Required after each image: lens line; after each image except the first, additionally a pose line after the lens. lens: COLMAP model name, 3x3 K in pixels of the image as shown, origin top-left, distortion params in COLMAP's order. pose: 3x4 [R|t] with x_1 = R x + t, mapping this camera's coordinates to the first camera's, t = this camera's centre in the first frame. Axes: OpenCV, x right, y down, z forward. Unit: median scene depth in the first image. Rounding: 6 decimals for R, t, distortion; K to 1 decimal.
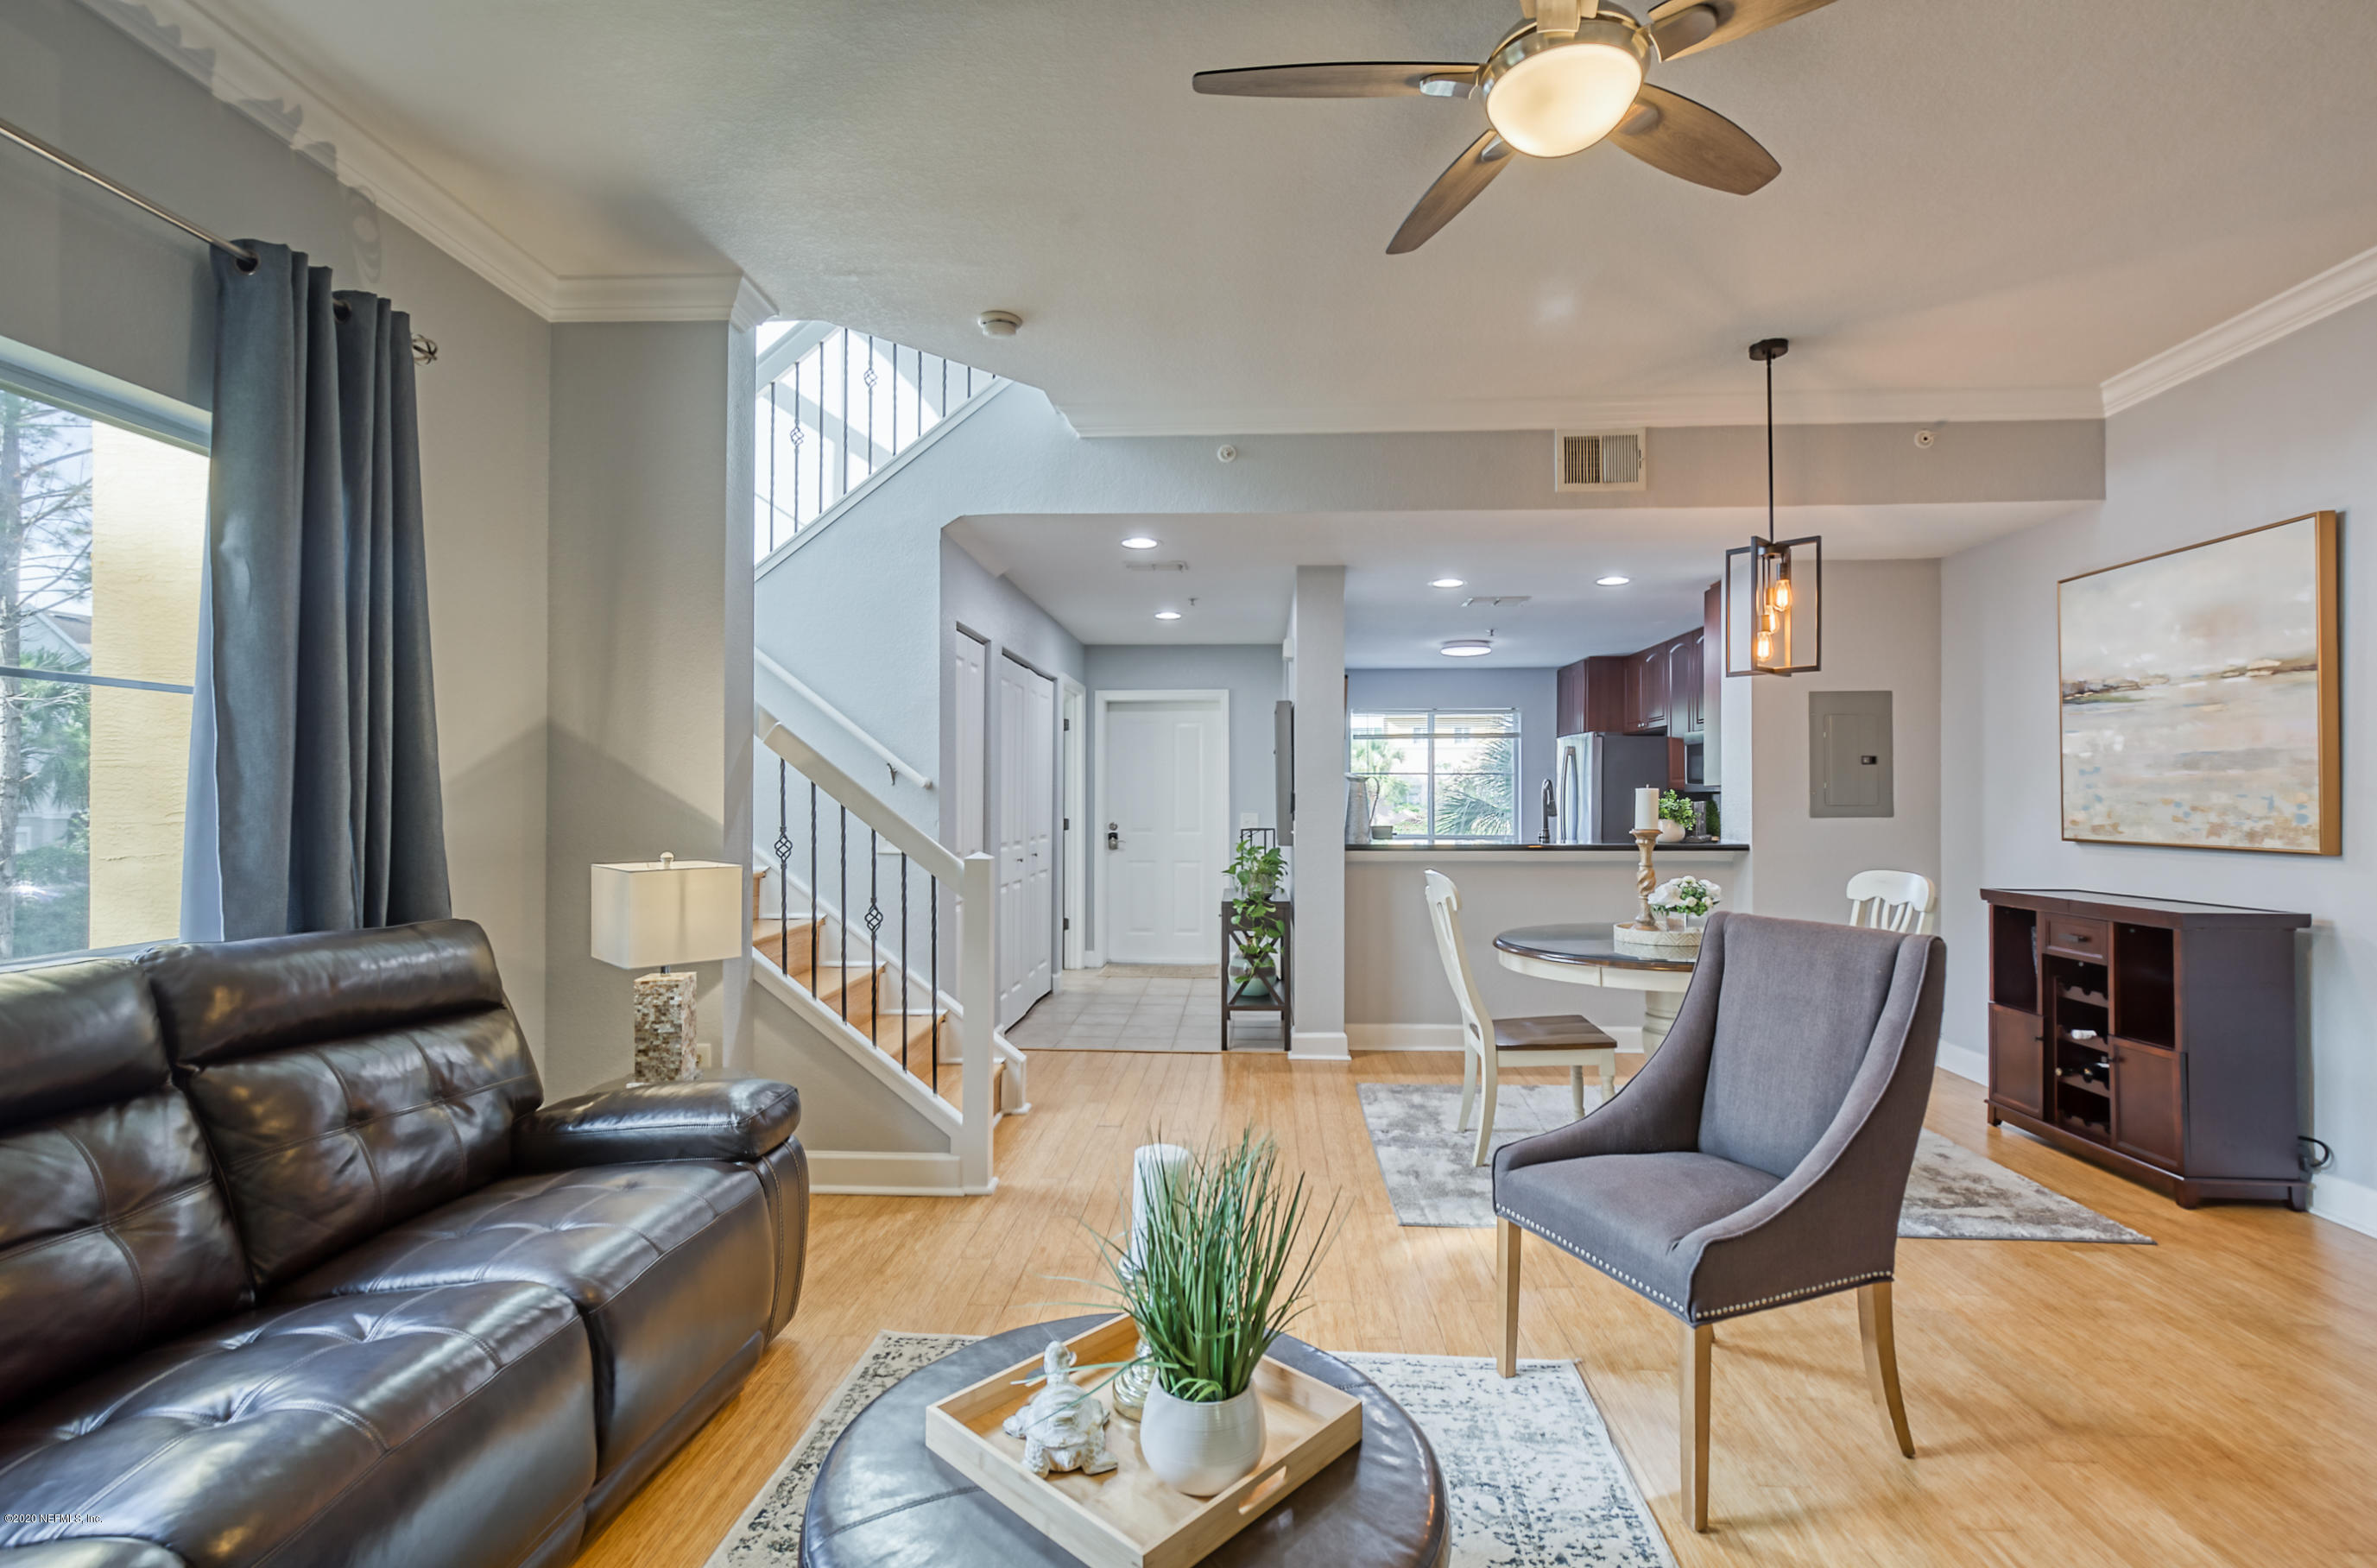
lens RADIAL K [[1071.1, 0, 1191.8], [0, 1071.1, 787.6], [0, 0, 1]] dist [-0.002241, 0.004622]
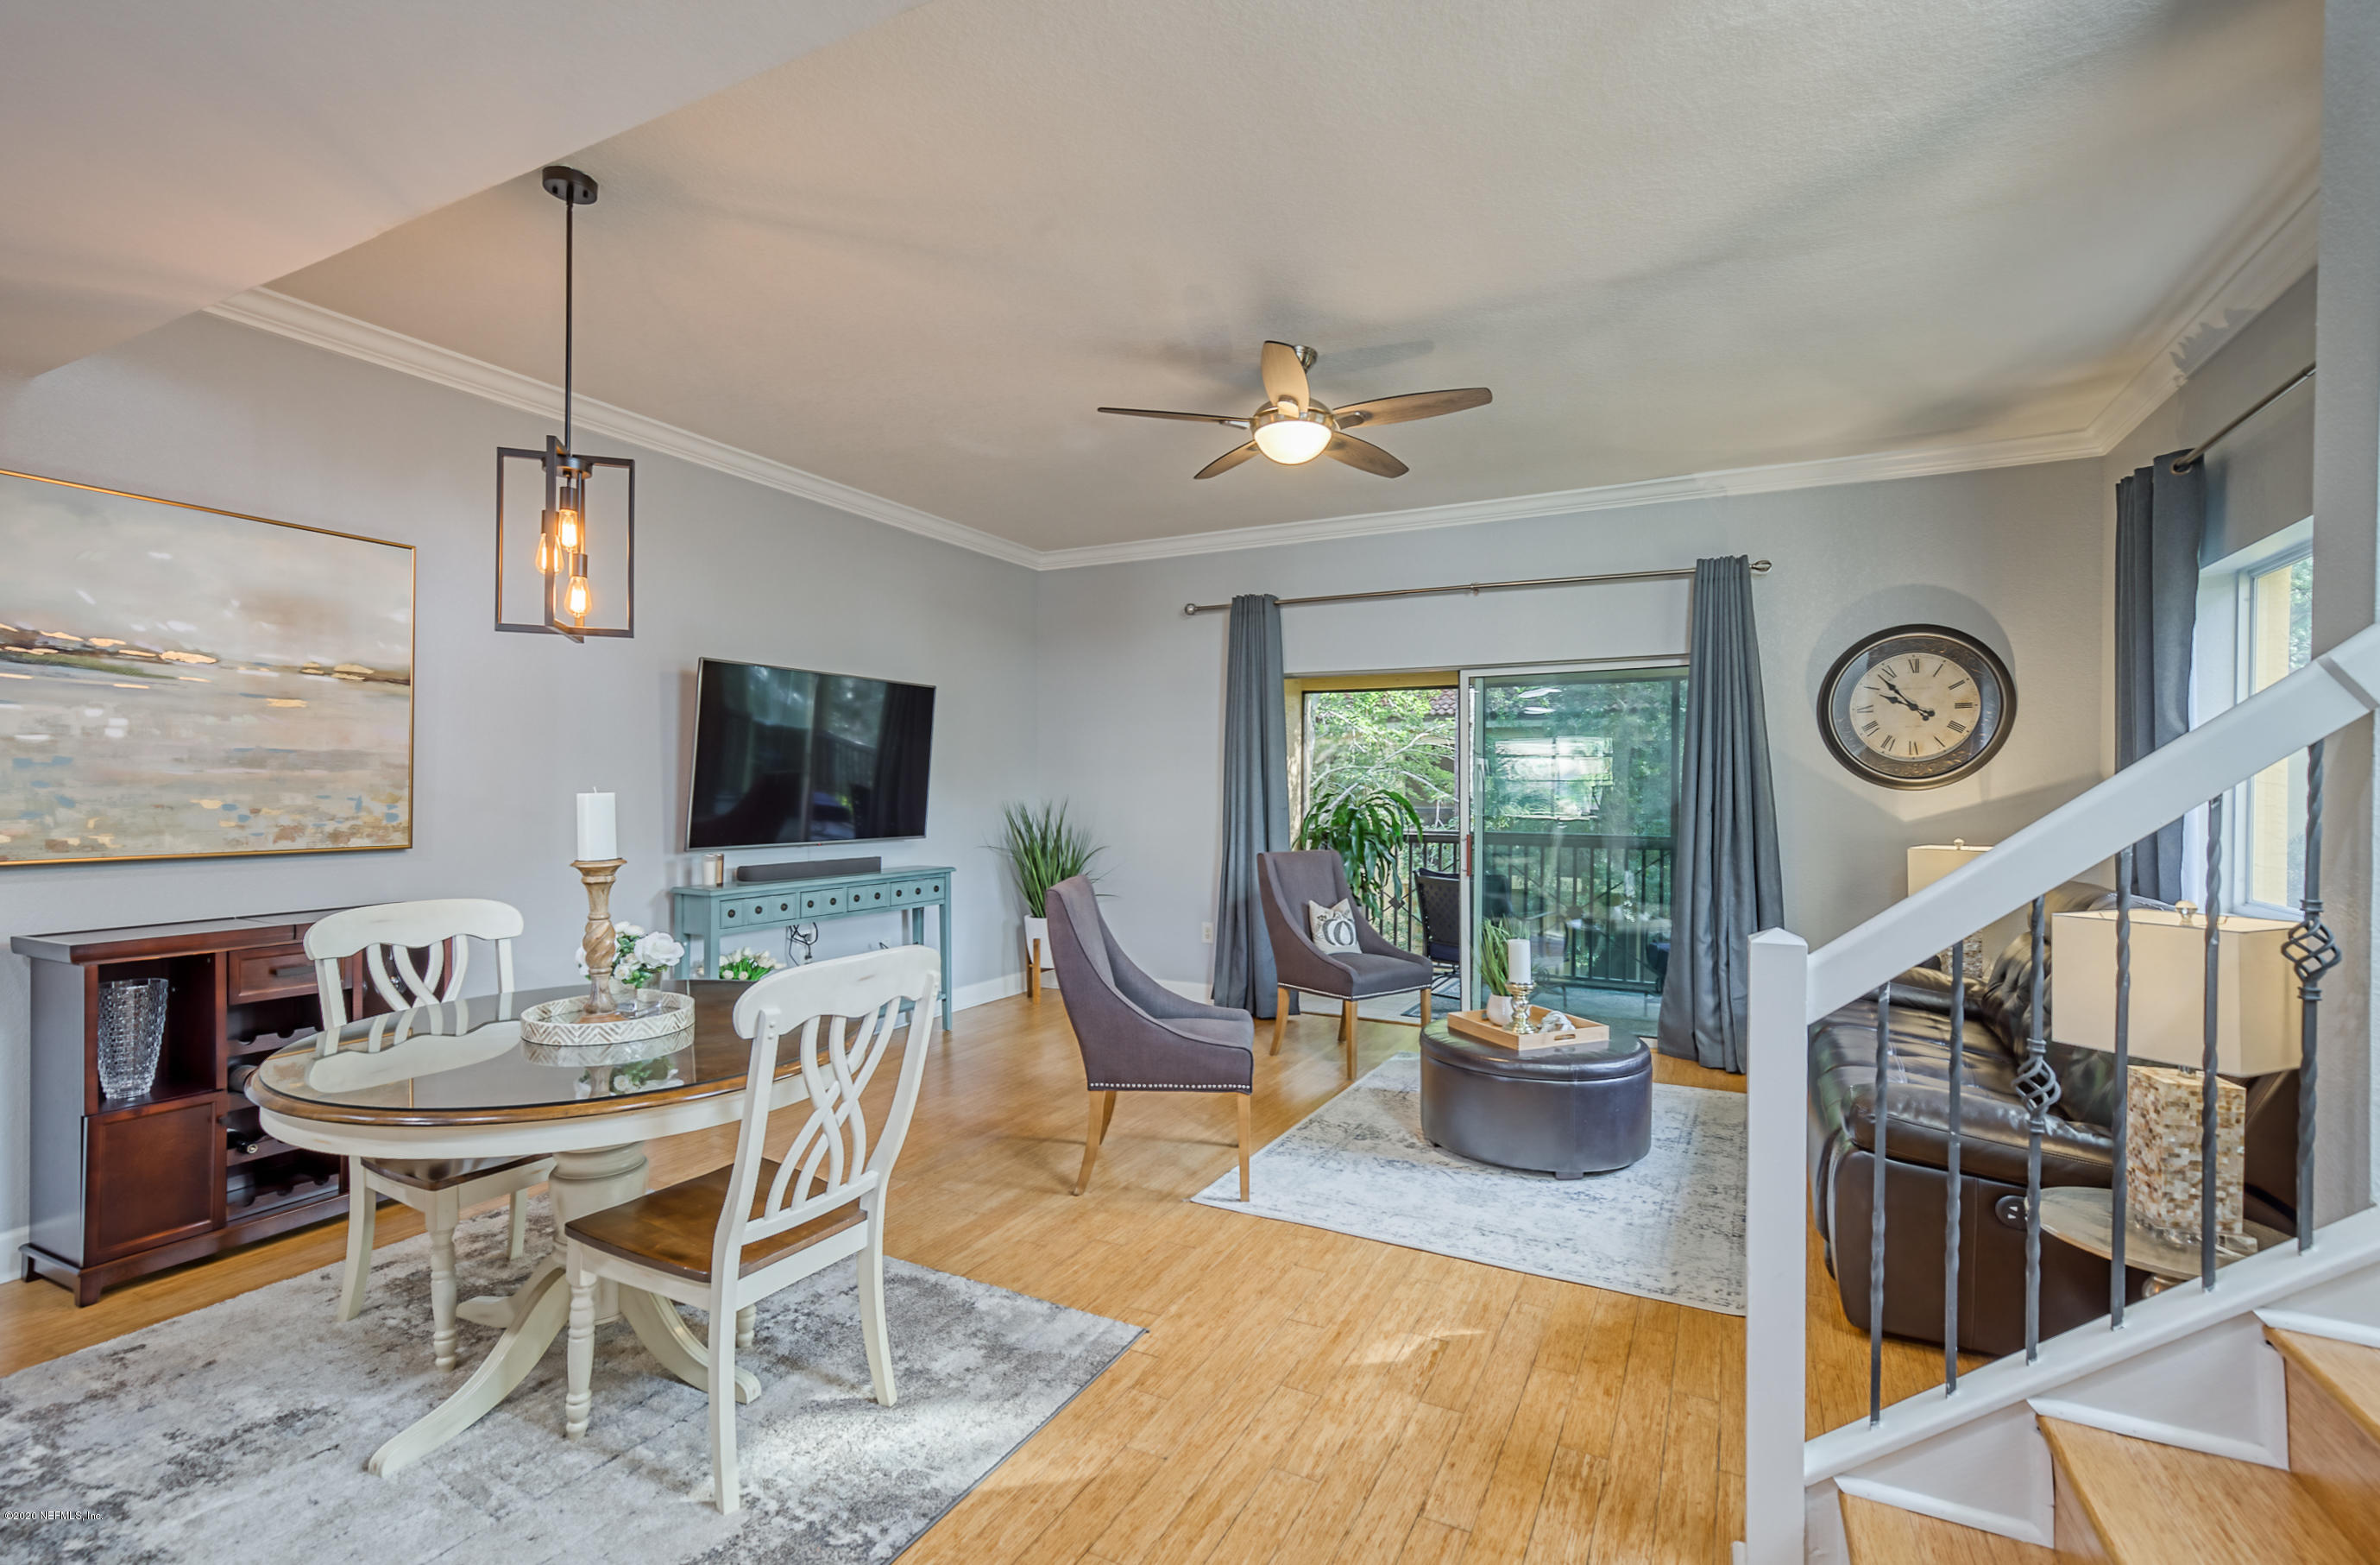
lens RADIAL K [[1072.6, 0, 1191.7], [0, 1072.6, 795.9], [0, 0, 1]] dist [-0.002241, 0.004622]
pose [[-0.915368, -0.010127, 0.402492, -0.140546], [-0.010823, 0.999941, 0.000544, -0.002309], [-0.402473, -0.003858, -0.915424, 1.488442]]
